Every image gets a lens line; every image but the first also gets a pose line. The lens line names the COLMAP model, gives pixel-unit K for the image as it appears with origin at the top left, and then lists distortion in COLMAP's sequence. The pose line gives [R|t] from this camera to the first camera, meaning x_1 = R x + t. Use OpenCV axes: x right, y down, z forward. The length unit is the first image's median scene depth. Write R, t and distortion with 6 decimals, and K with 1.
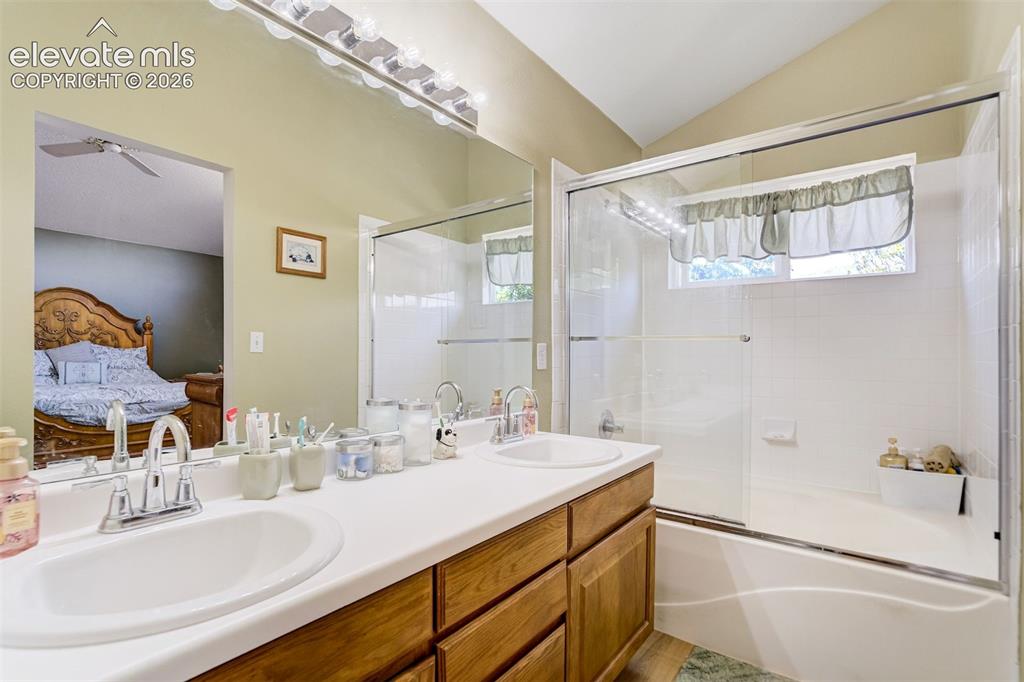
lens RADIAL K [[475.1, 0, 507.5], [0, 475.1, 340.5], [0, 0, 1]] dist [-0.051358, 0.017901]
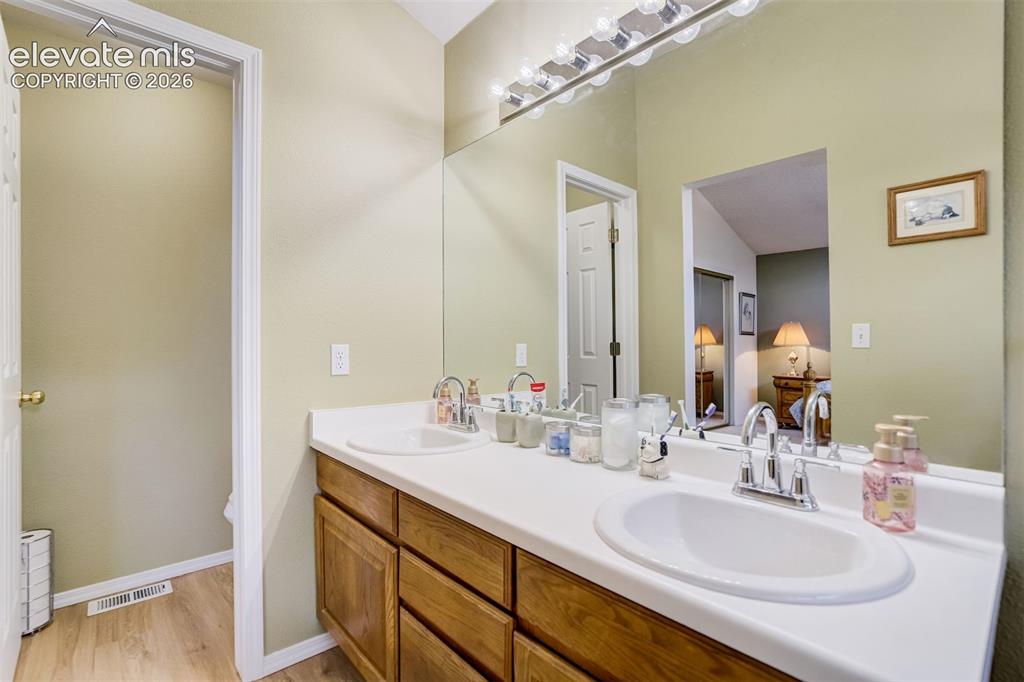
lens RADIAL K [[475.1, 0, 507.5], [0, 475.1, 340.5], [0, 0, 1]] dist [-0.051358, 0.017901]
pose [[-0.186743, -0.012256, -0.982332, 0.430686], [0.017488, 0.999722, -0.015798, 0.016016], [0.982253, -0.020129, -0.186476, 0.567305]]
